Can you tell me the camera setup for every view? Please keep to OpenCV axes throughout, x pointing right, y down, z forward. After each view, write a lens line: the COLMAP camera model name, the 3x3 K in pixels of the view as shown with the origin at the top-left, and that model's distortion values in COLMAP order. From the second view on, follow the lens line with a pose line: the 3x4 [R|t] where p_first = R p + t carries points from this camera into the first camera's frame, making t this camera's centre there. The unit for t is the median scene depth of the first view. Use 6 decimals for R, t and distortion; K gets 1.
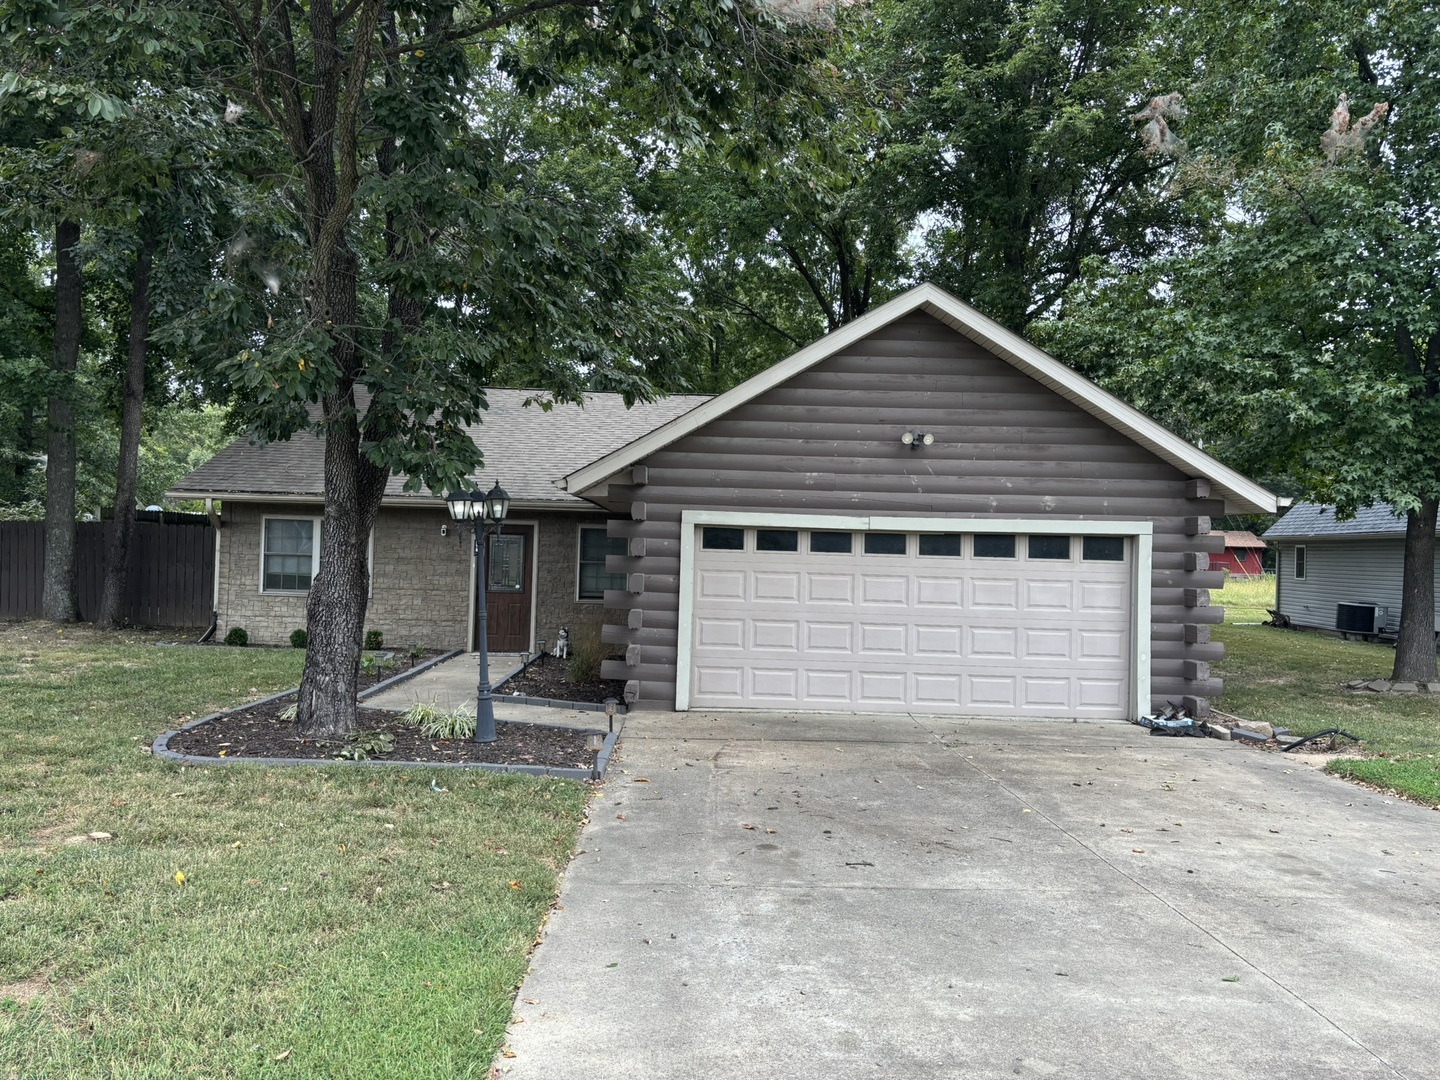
lens RADIAL K [[1086.2, 0, 718.2], [0, 1086.2, 529.3], [0, 0, 1]] dist [0.073813, -0.082816]
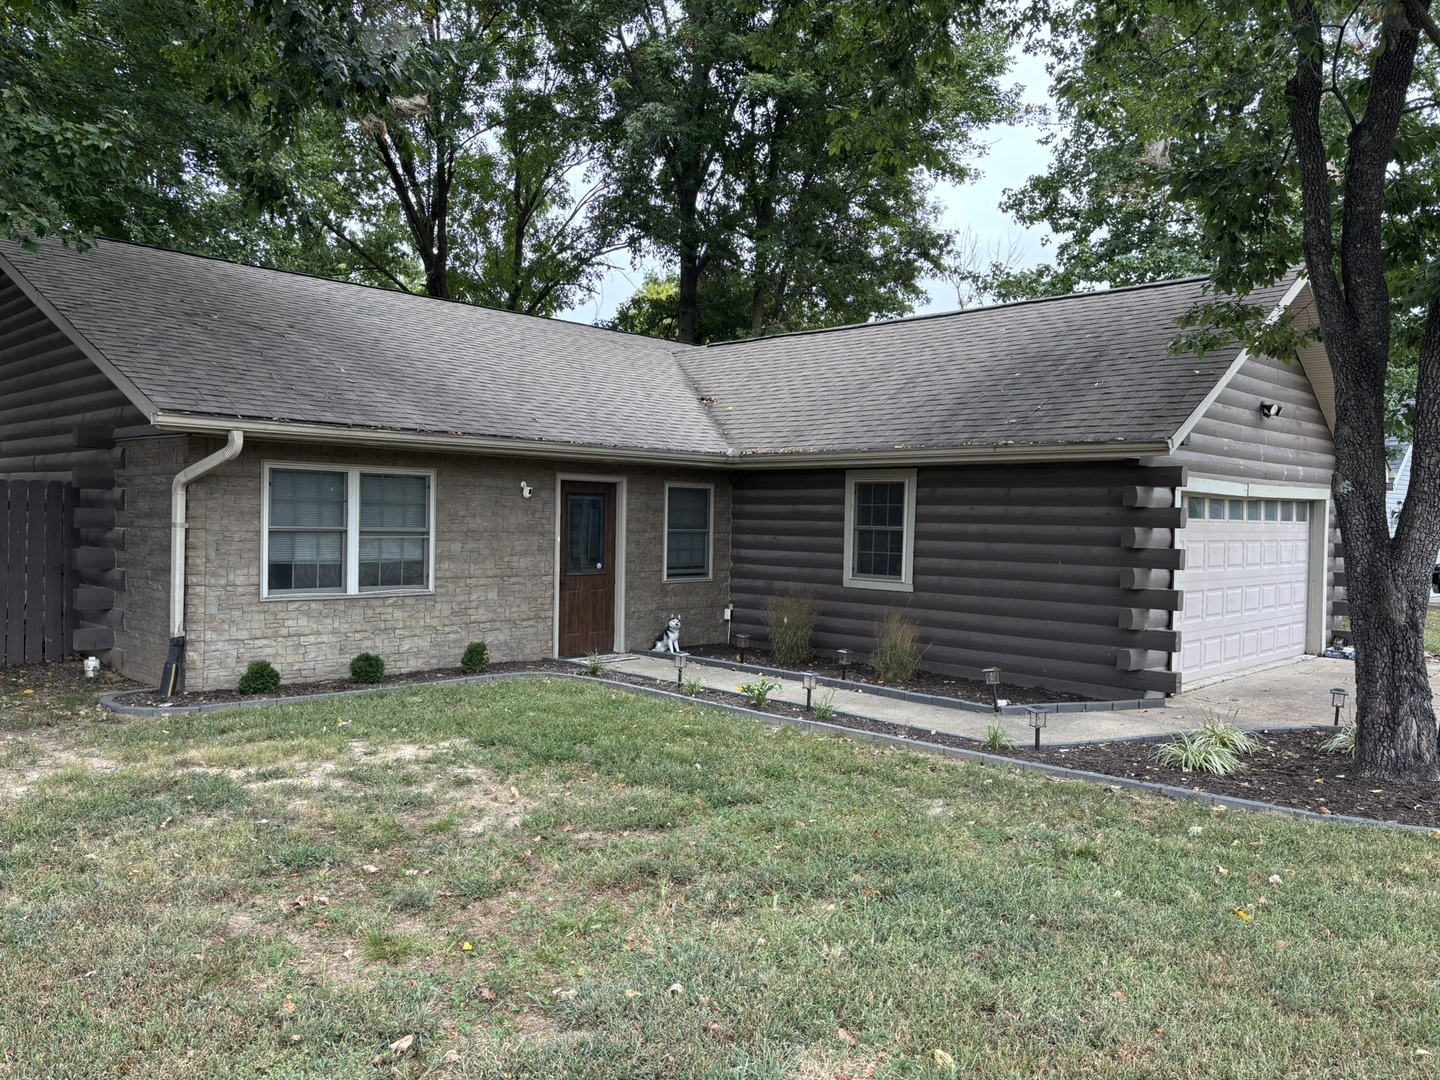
lens RADIAL K [[1088.3, 0, 721.4], [0, 1088.3, 532.7], [0, 0, 1]] dist [0.105070, -0.117317]
pose [[0.706650, -0.025990, 0.707085, -0.941236], [-0.012736, 0.998696, 0.049437, -0.010795], [-0.707448, -0.043940, 0.705398, 0.611414]]
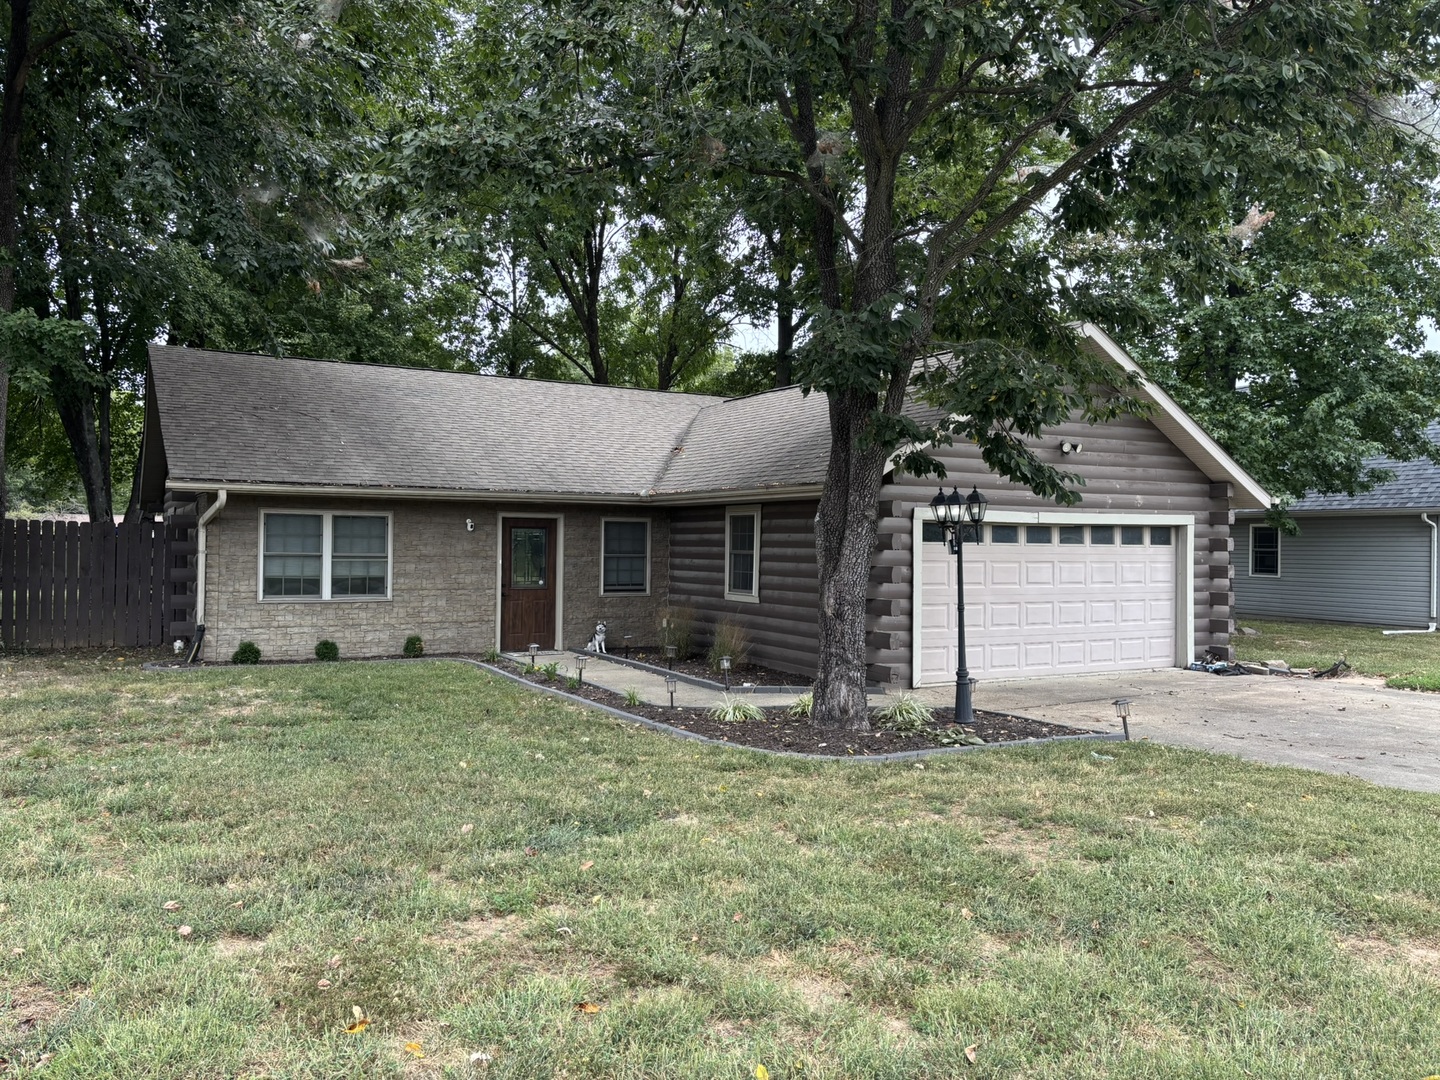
lens RADIAL K [[1086.2, 0, 718.2], [0, 1086.2, 529.3], [0, 0, 1]] dist [0.073813, -0.082816]
pose [[0.877582, -0.012632, 0.479260, -0.736227], [0.004262, 0.999819, 0.018548, -0.016576], [-0.479407, -0.014235, 0.877477, 0.119587]]
